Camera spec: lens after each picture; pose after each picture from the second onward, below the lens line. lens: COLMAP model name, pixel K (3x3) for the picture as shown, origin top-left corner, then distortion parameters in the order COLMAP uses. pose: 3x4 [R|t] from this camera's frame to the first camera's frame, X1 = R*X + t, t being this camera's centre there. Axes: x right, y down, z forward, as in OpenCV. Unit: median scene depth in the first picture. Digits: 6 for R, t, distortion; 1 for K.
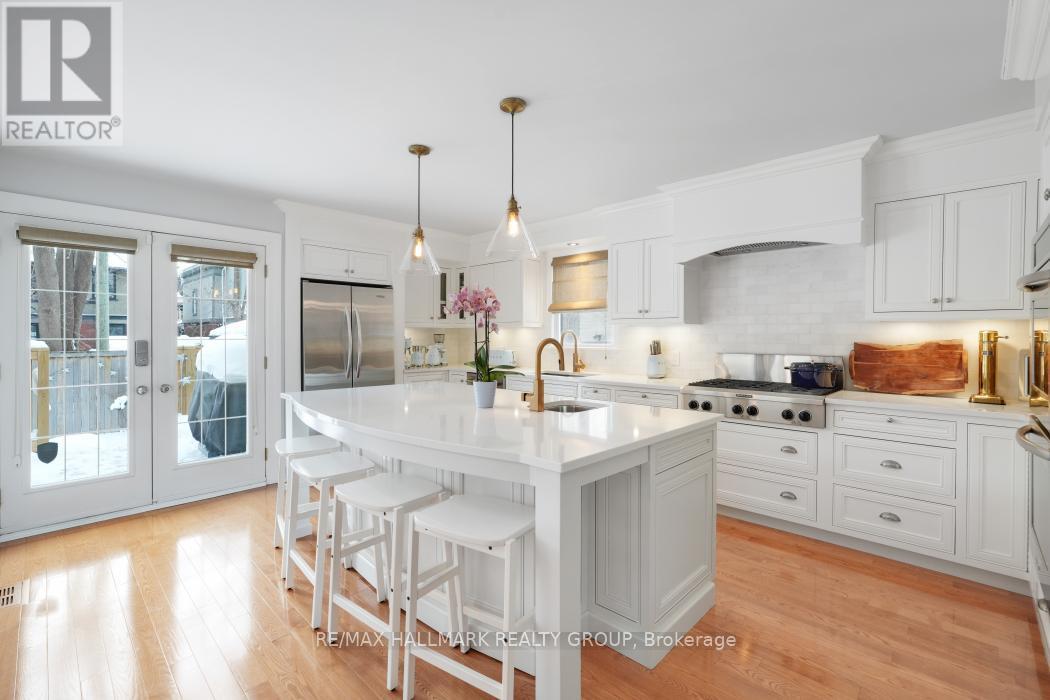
lens RADIAL K [[469.2, 0, 528.4], [0, 469.2, 342.0], [0, 0, 1]] dist [-0.009923, 0.004313]
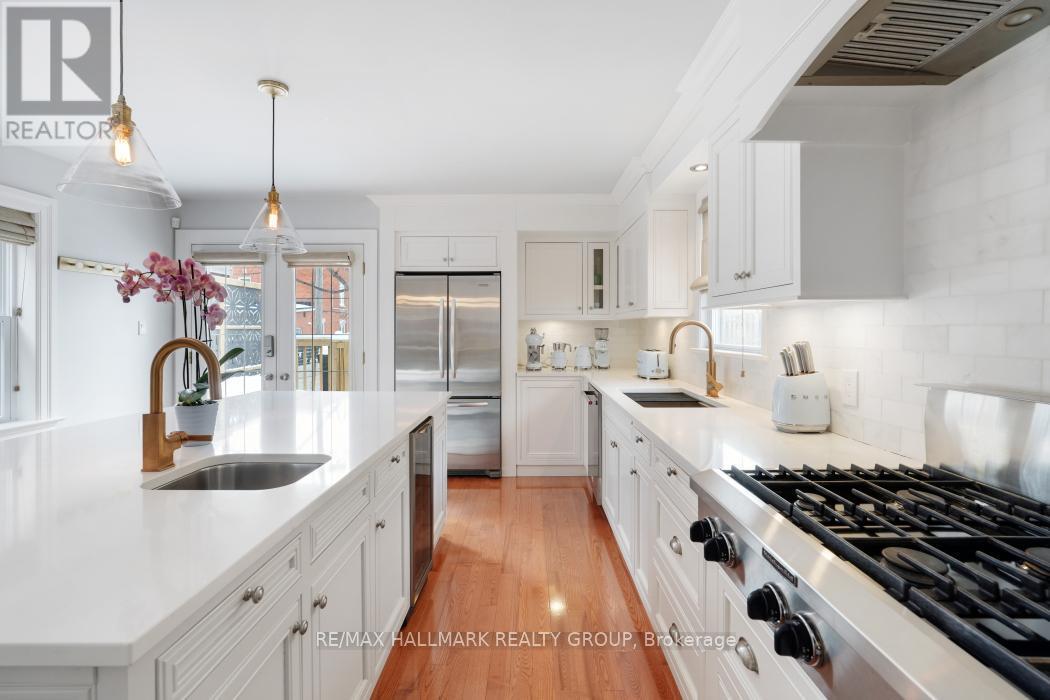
lens RADIAL K [[469.2, 0, 552.4], [0, 469.2, 331.7], [0, 0, 1]] dist [-0.009923, 0.004313]
pose [[0.683141, 0.000605, -0.730286, 0.434787], [-0.005832, 0.999972, -0.004627, -0.010044], [0.730263, 0.007420, 0.683125, 0.566937]]
